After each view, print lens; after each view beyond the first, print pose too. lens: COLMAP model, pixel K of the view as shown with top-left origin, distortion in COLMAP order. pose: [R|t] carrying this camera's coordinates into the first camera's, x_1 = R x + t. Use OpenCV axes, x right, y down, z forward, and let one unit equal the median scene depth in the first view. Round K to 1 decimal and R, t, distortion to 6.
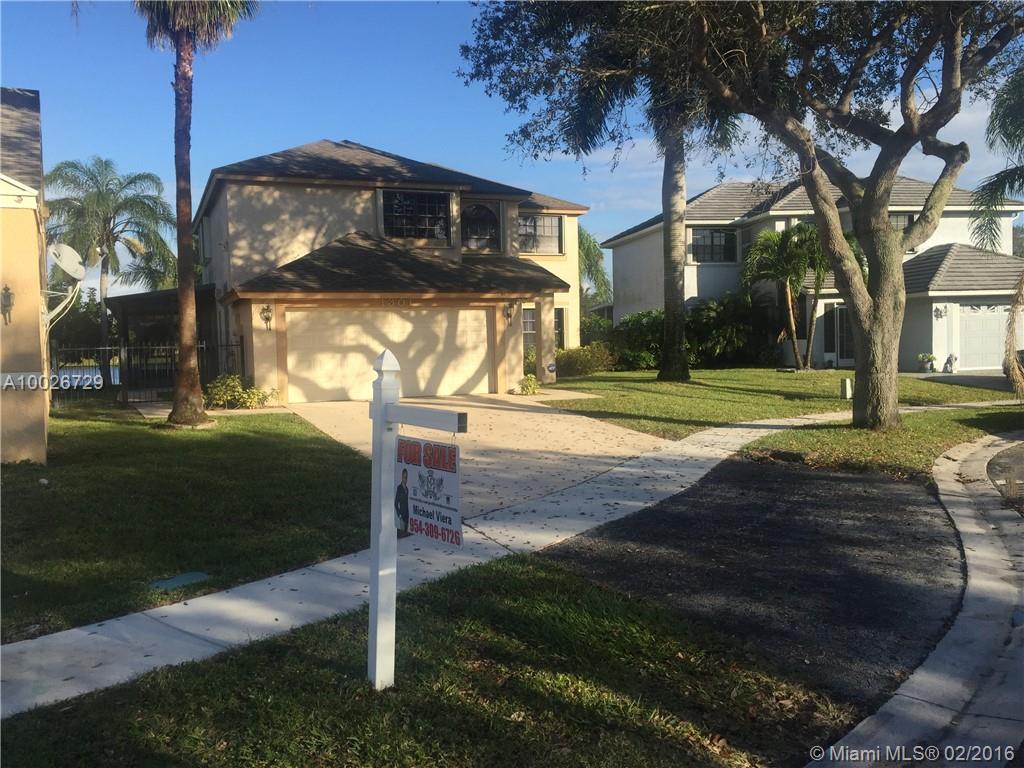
lens RADIAL K [[859.1, 0, 513.8], [0, 859.1, 384.8], [0, 0, 1]] dist [0.002804, 0.004108]
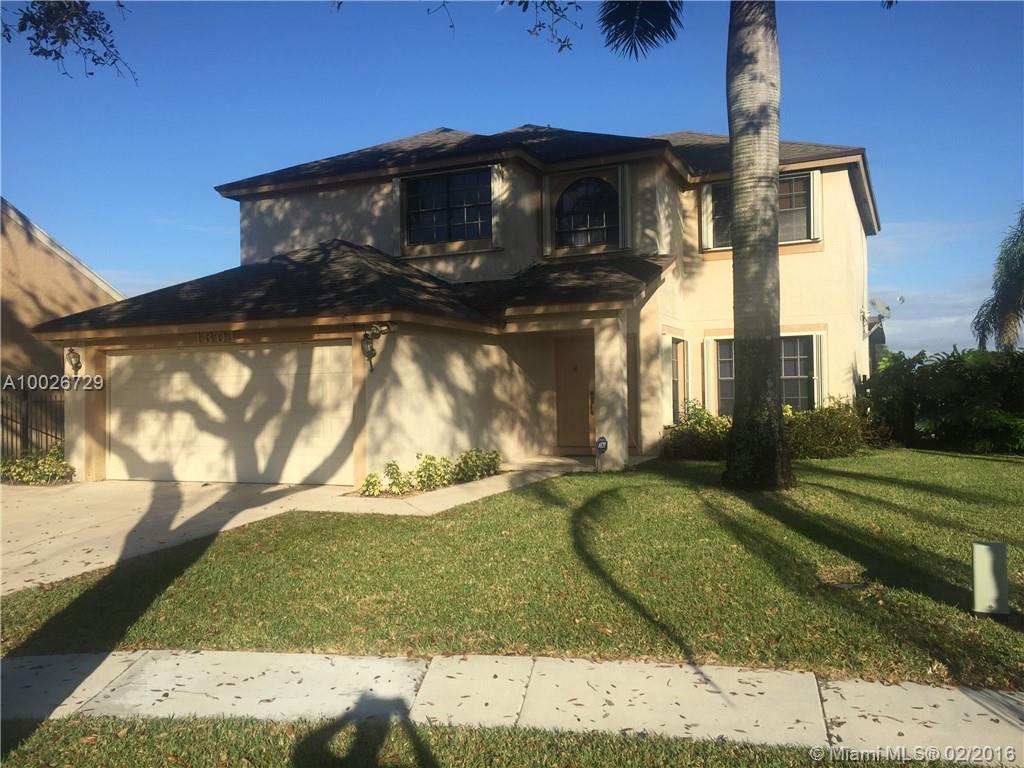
lens RADIAL K [[859.1, 0, 511.1], [0, 859.1, 381.5], [0, 0, 1]] dist [0.002804, 0.004108]
pose [[0.701403, -0.002114, -0.712761, 0.474927], [-0.034921, 0.998693, -0.037327, -0.043265], [0.711908, 0.051072, 0.700413, 0.671790]]
